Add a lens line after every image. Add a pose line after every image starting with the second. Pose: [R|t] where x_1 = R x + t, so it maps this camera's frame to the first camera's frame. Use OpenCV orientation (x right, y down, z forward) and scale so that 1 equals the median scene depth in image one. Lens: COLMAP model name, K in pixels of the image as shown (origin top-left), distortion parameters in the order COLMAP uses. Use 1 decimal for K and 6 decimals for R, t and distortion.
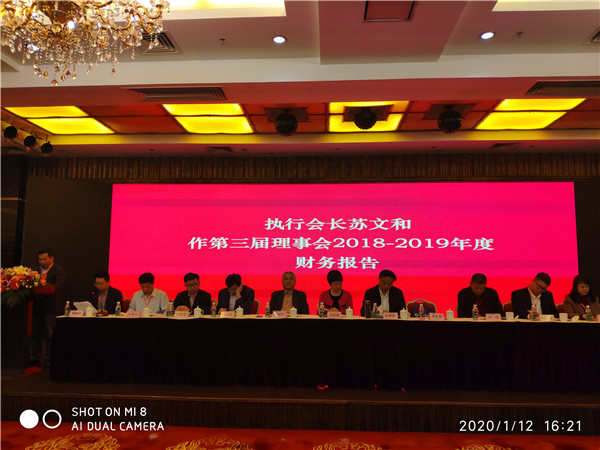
lens RADIAL K [[456.8, 0, 300.0], [0, 456.8, 225.0], [0, 0, 1]] dist [0.041737, -0.093402]
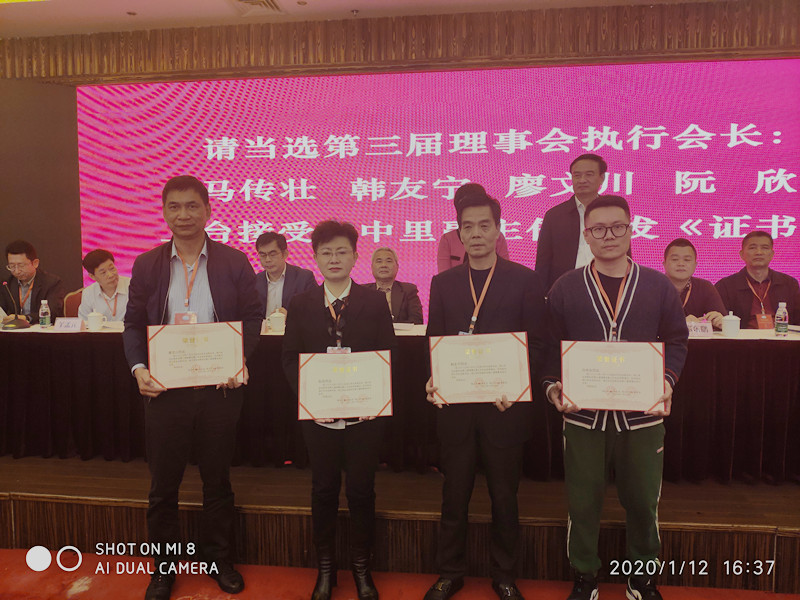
lens RADIAL K [[609.0, 0, 400.0], [0, 609.0, 300.0], [0, 0, 1]] dist [0.041737, -0.093402]
pose [[0.998090, -0.006013, -0.061491, 0.035241], [0.017495, 0.982022, 0.187953, 0.044428], [0.059255, -0.188670, 0.980251, 0.342190]]
